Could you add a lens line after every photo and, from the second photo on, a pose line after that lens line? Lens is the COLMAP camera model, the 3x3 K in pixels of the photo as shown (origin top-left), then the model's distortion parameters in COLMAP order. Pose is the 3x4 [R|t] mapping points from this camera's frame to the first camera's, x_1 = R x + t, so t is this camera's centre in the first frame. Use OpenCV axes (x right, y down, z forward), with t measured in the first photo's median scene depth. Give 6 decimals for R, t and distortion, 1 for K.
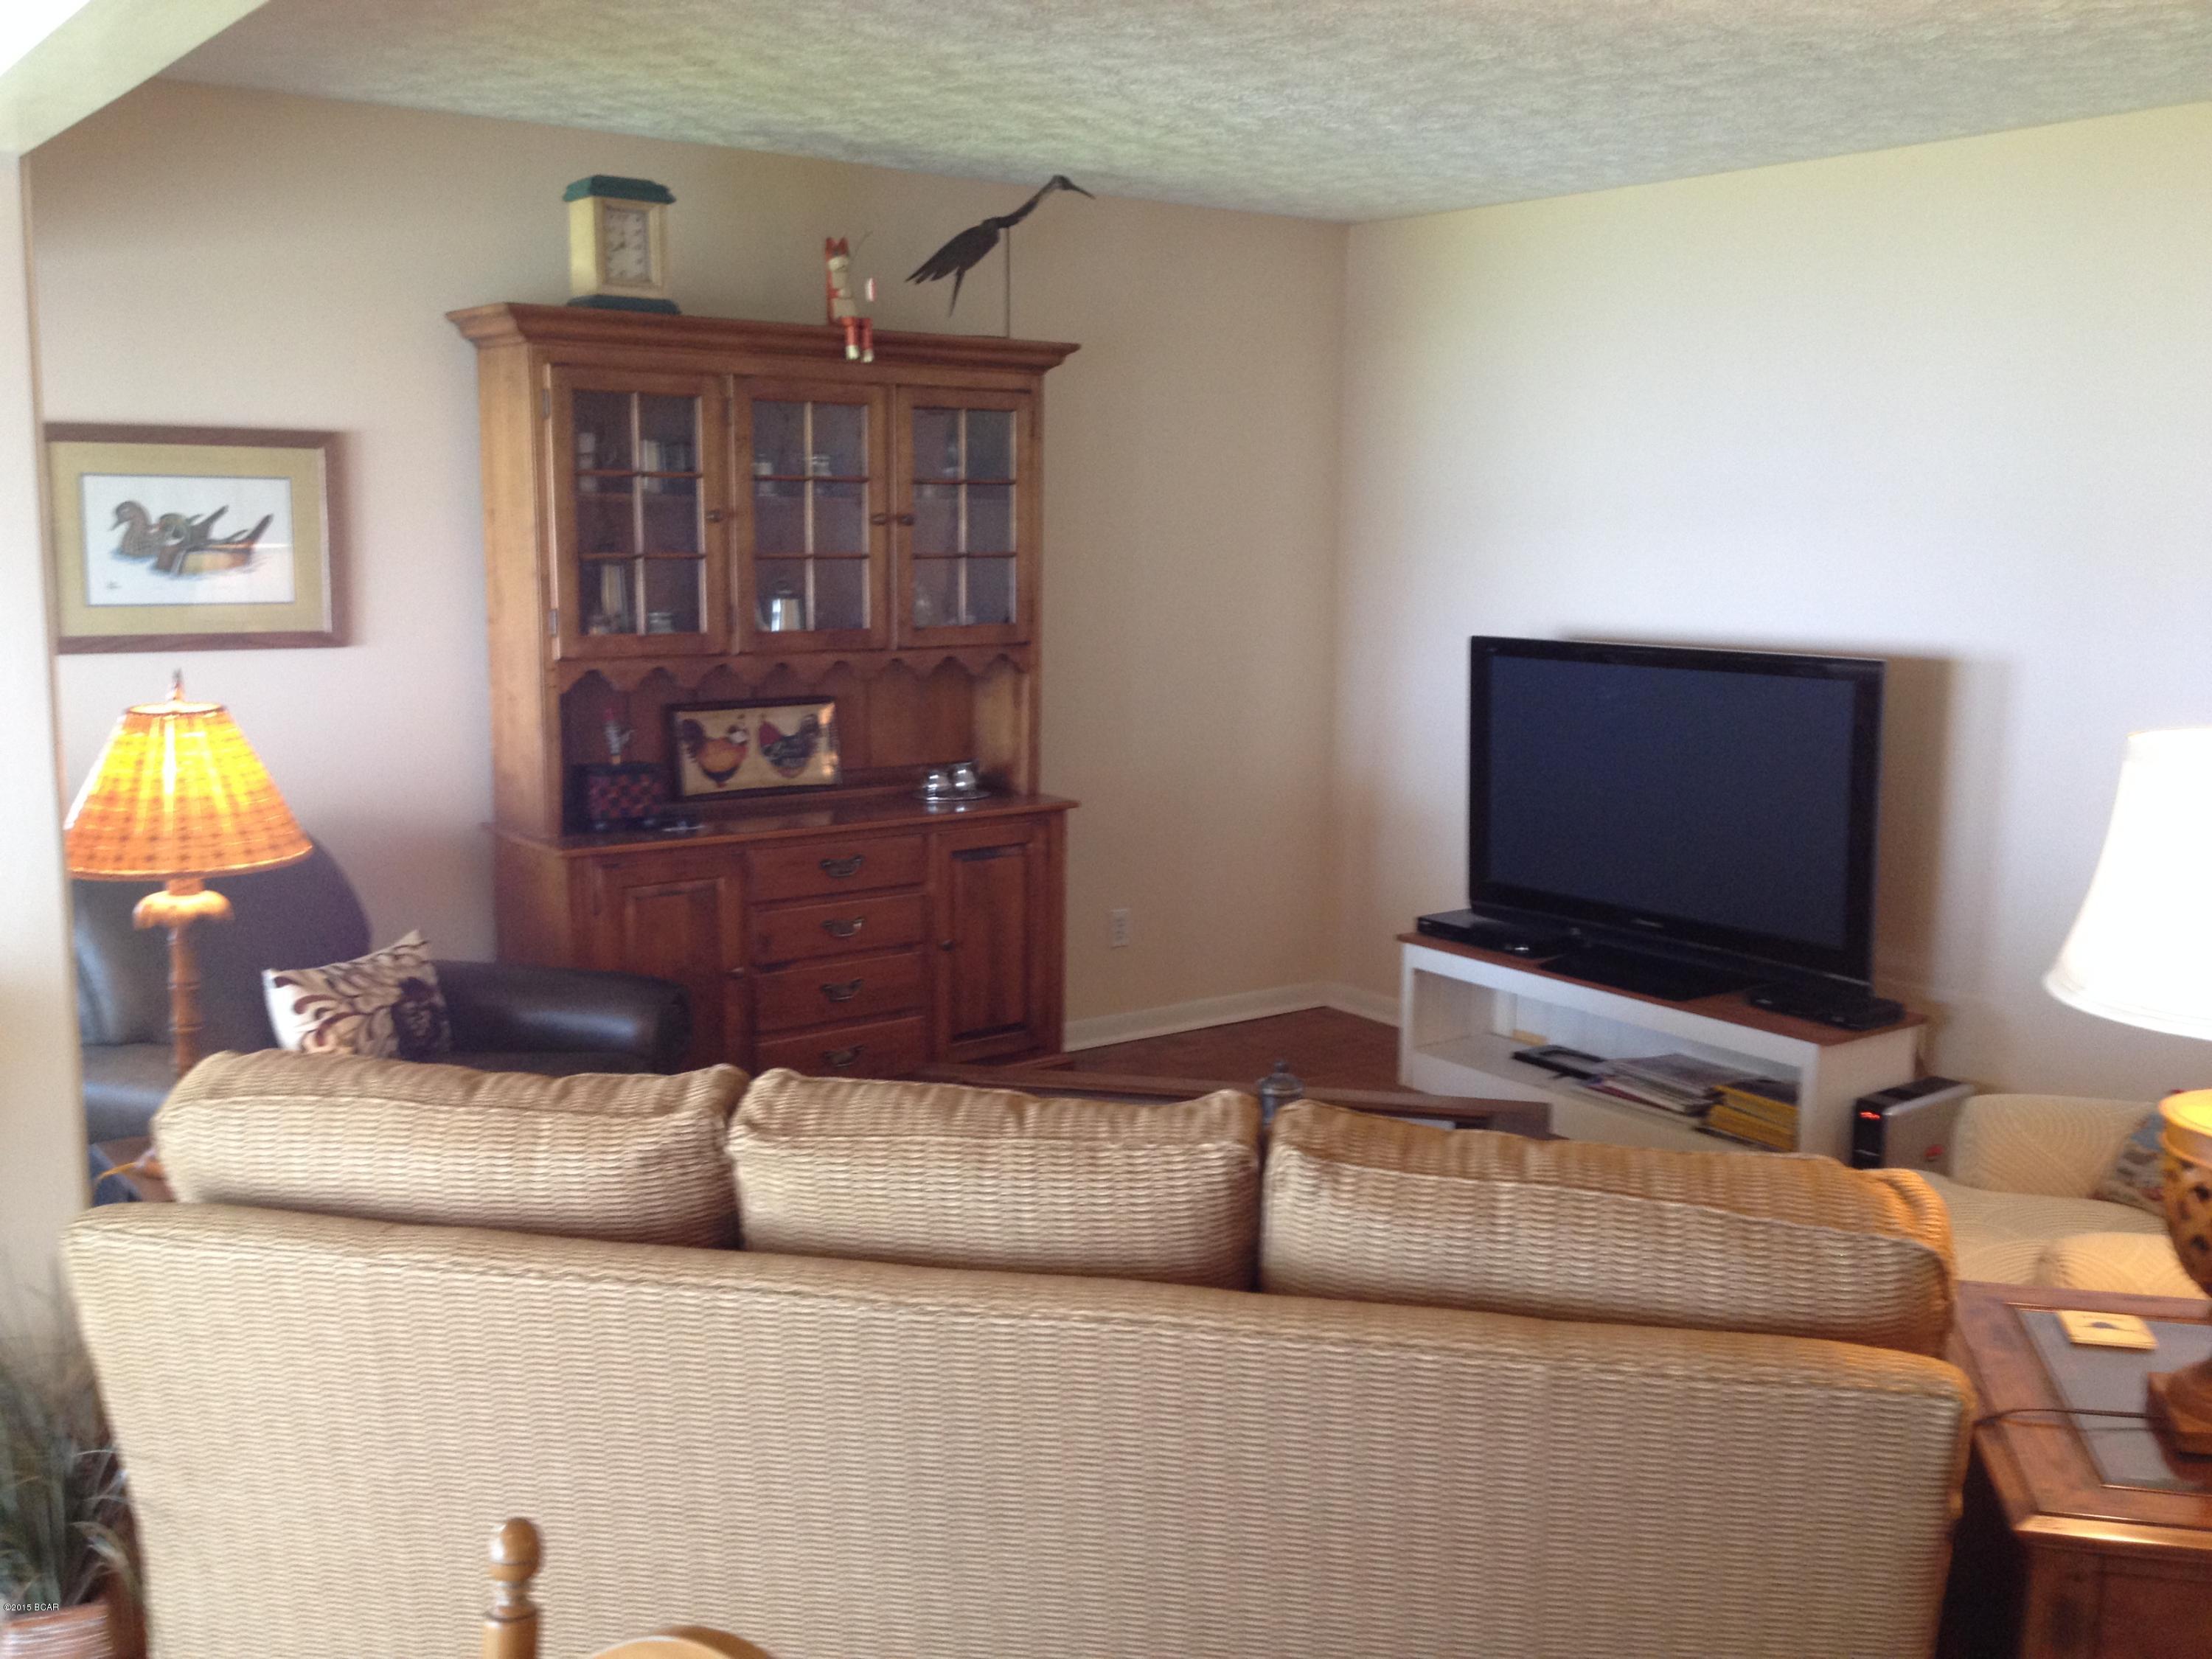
lens RADIAL K [[2168.6, 0, 1109.3], [0, 2168.6, 824.8], [0, 0, 1]] dist [0.208916, -0.455664]
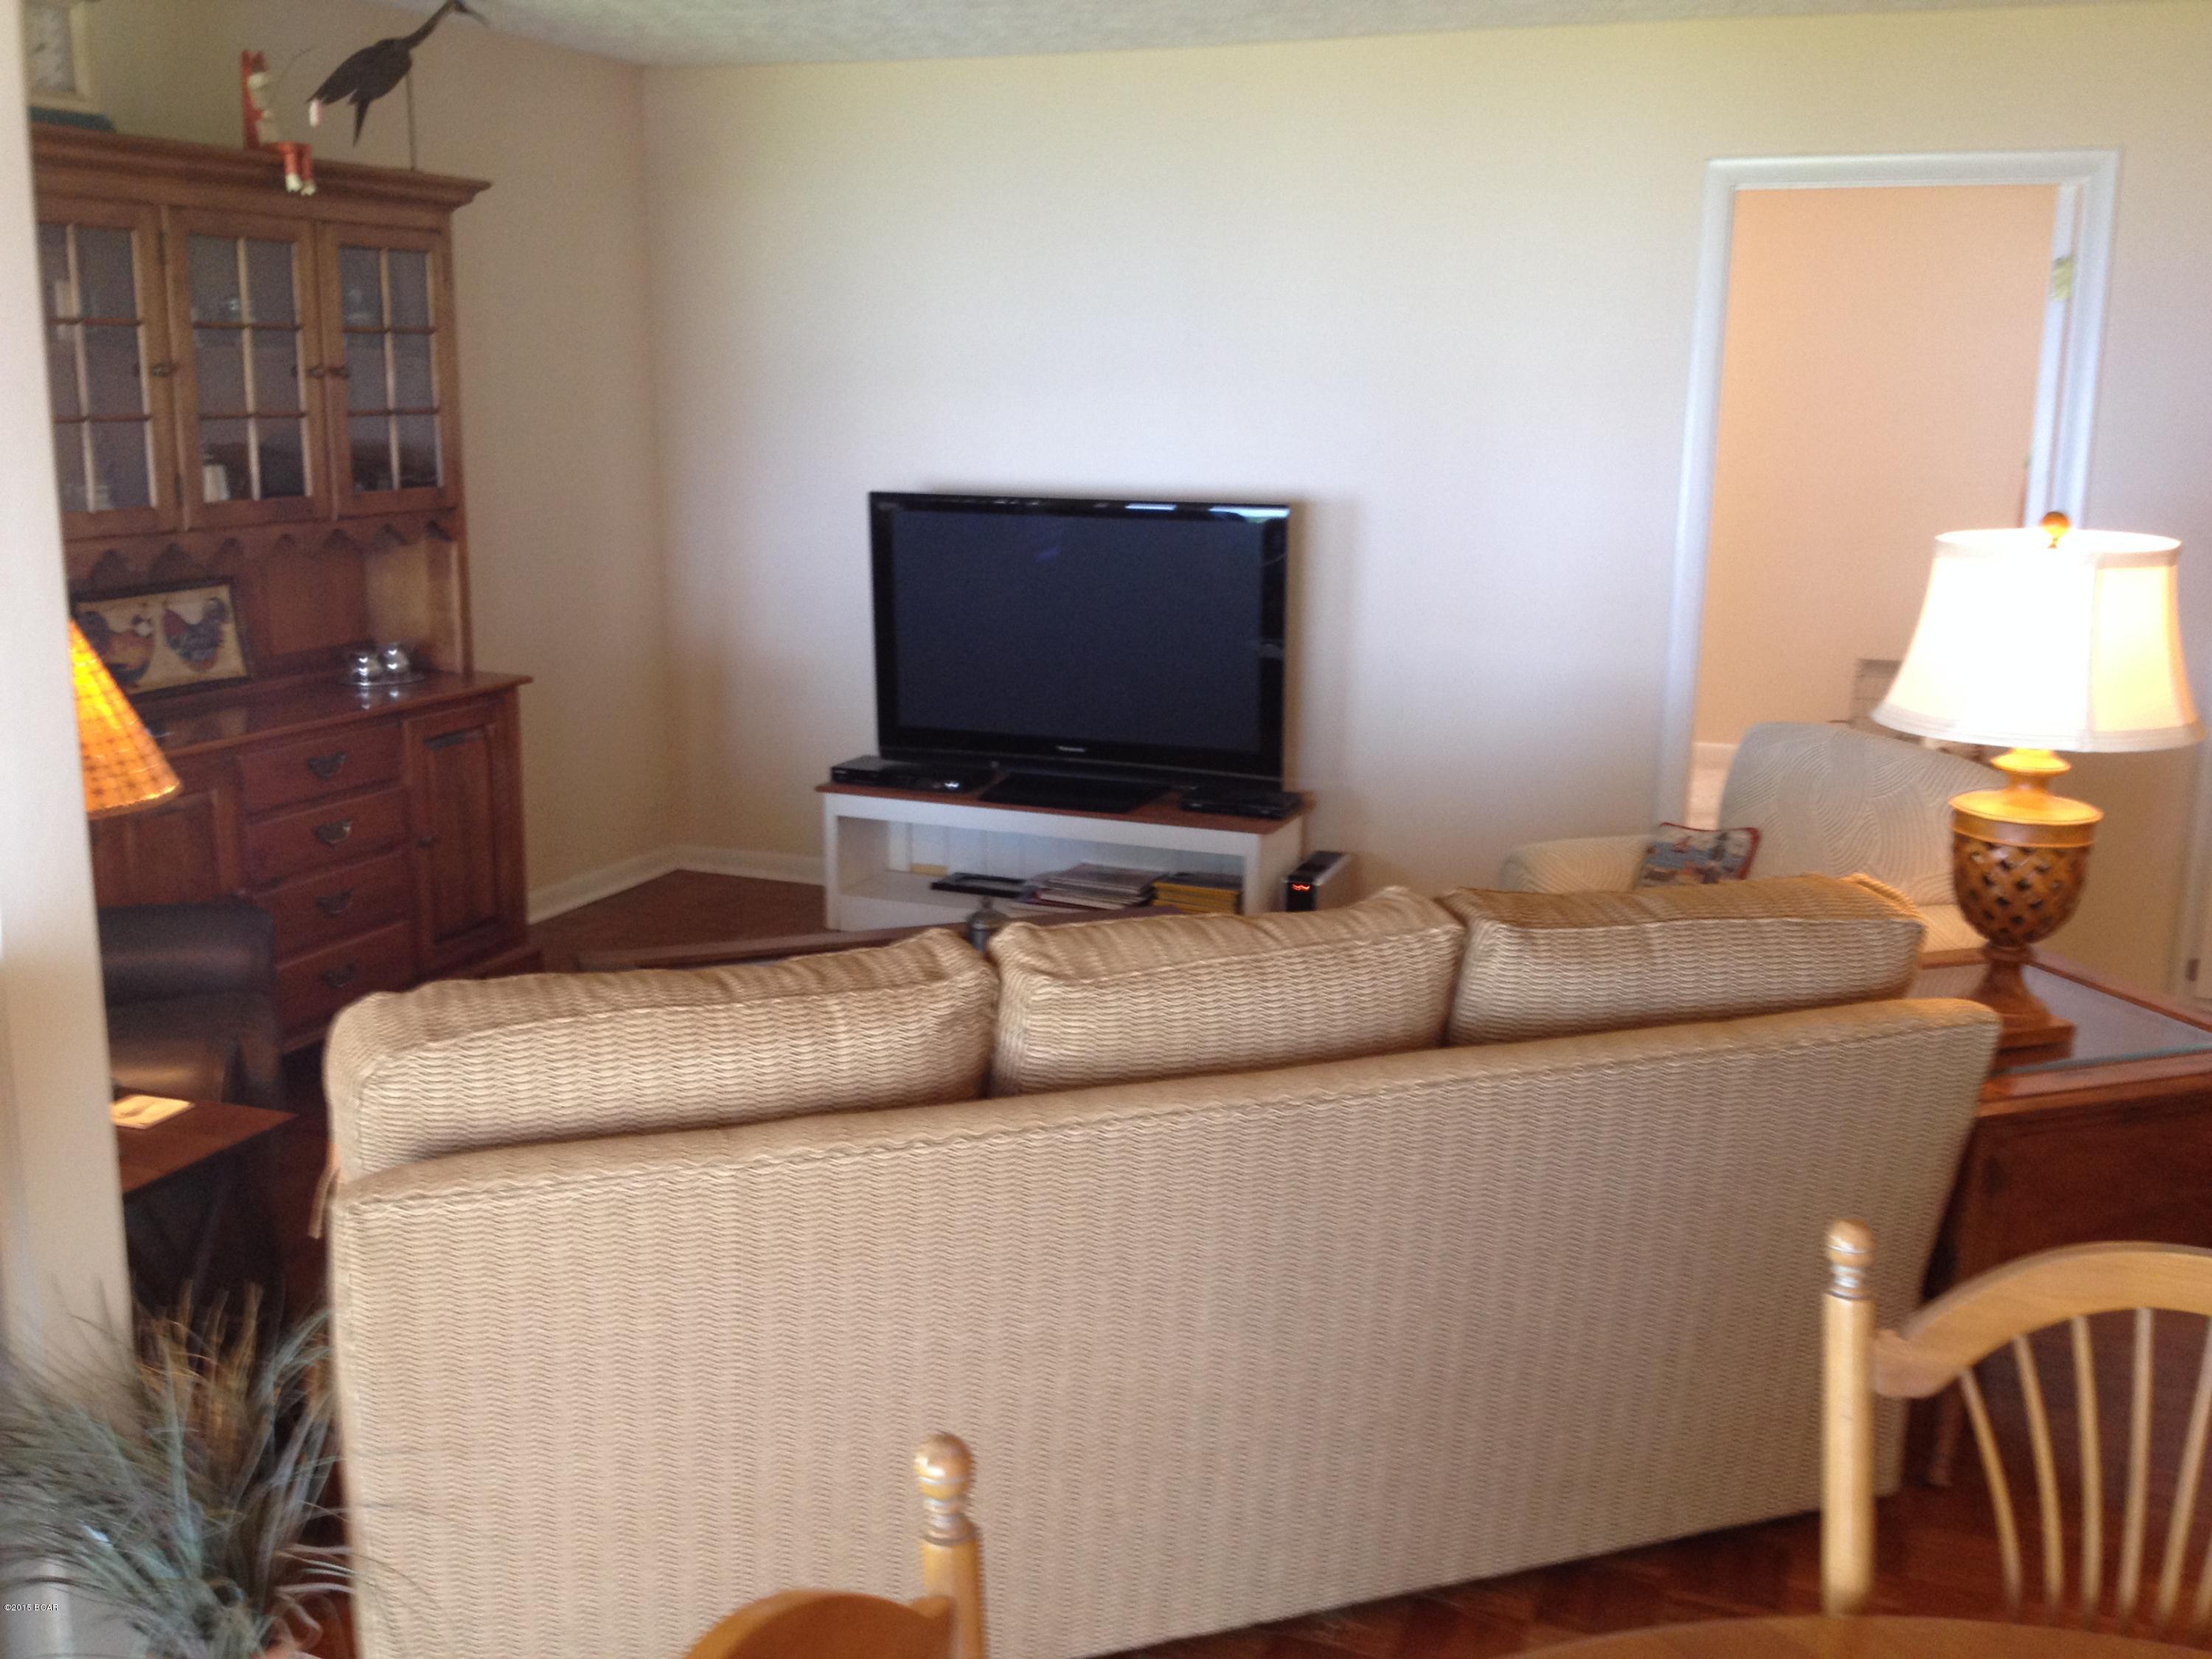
lens RADIAL K [[2219.9, 0, 1106.0], [0, 2219.9, 829.5], [0, 0, 1]] dist [0.123422, -0.247588]
pose [[0.839987, -0.109983, 0.531343, -0.340110], [0.075580, 0.993412, 0.086145, -0.009657], [-0.537316, -0.032202, 0.842766, 0.048405]]
